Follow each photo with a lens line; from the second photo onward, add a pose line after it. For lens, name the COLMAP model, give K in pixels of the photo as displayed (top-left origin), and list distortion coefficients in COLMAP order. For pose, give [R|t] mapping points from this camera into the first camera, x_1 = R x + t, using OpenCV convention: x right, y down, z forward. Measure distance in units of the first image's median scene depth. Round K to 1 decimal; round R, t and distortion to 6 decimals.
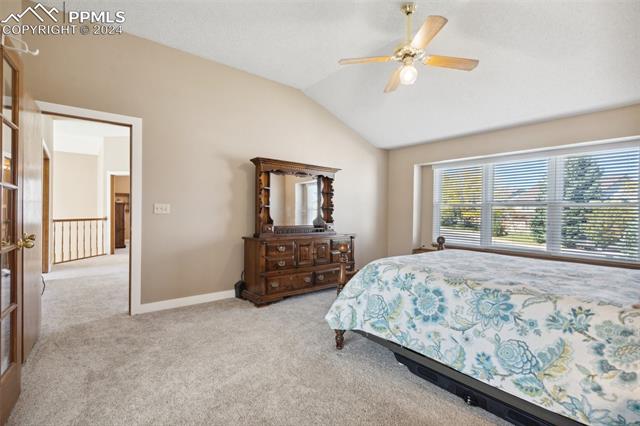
lens RADIAL K [[297.8, 0, 319.5], [0, 297.8, 208.2], [0, 0, 1]] dist [0.002340, 0.000450]
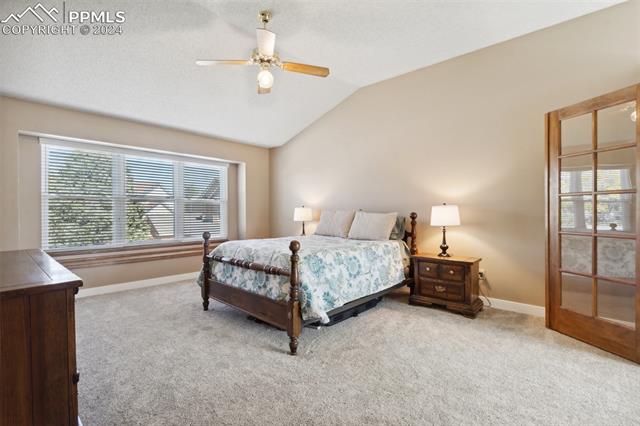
lens RADIAL K [[297.8, 0, 319.5], [0, 297.8, 208.2], [0, 0, 1]] dist [0.002340, 0.000450]
pose [[-0.148636, -0.001590, 0.988891, -1.192199], [-0.010292, 0.999947, 0.000061, 0.016692], [-0.988838, -0.010169, -0.148644, 1.462616]]
